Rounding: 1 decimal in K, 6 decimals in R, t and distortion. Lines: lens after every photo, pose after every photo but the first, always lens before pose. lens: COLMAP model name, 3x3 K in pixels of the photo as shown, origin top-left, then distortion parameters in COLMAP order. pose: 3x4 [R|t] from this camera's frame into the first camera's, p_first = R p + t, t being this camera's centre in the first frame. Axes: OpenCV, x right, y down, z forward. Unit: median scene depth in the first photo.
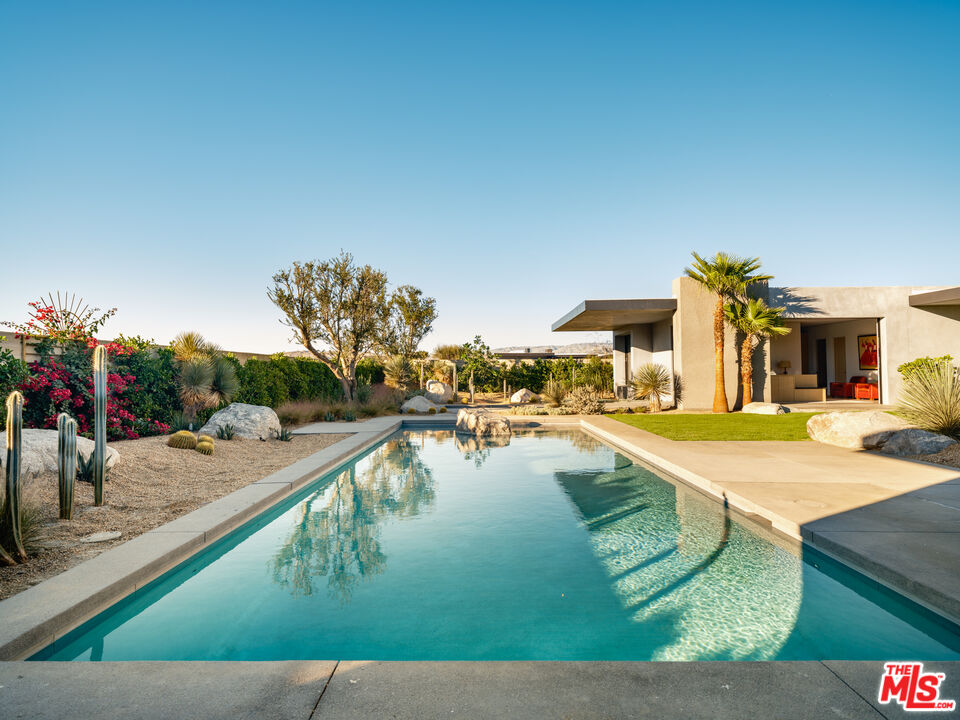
lens RADIAL K [[506.3, 0, 480.0], [0, 506.3, 360.0], [0, 0, 1]] dist [0.003940, -0.000128]
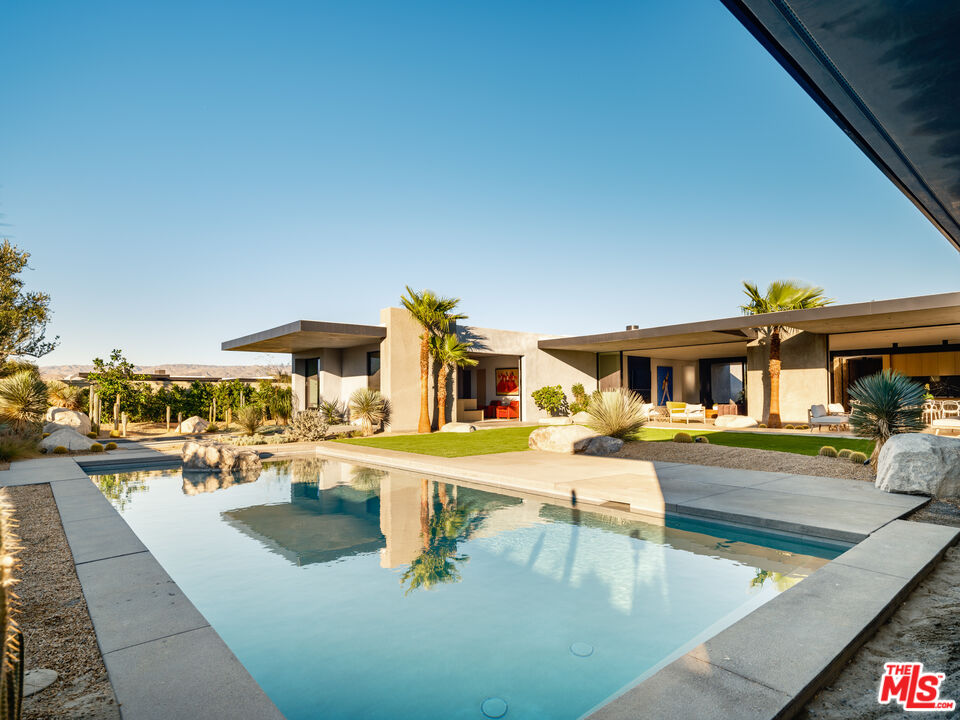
lens RADIAL K [[516.5, 0, 482.6], [0, 516.5, 354.6], [0, 0, 1]] dist [0.006716, 0.000198]
pose [[0.756149, 0.056159, 0.651985, -0.166493], [-0.016845, 0.997651, -0.066397, 0.004865], [-0.654183, 0.039223, 0.755319, 0.052553]]
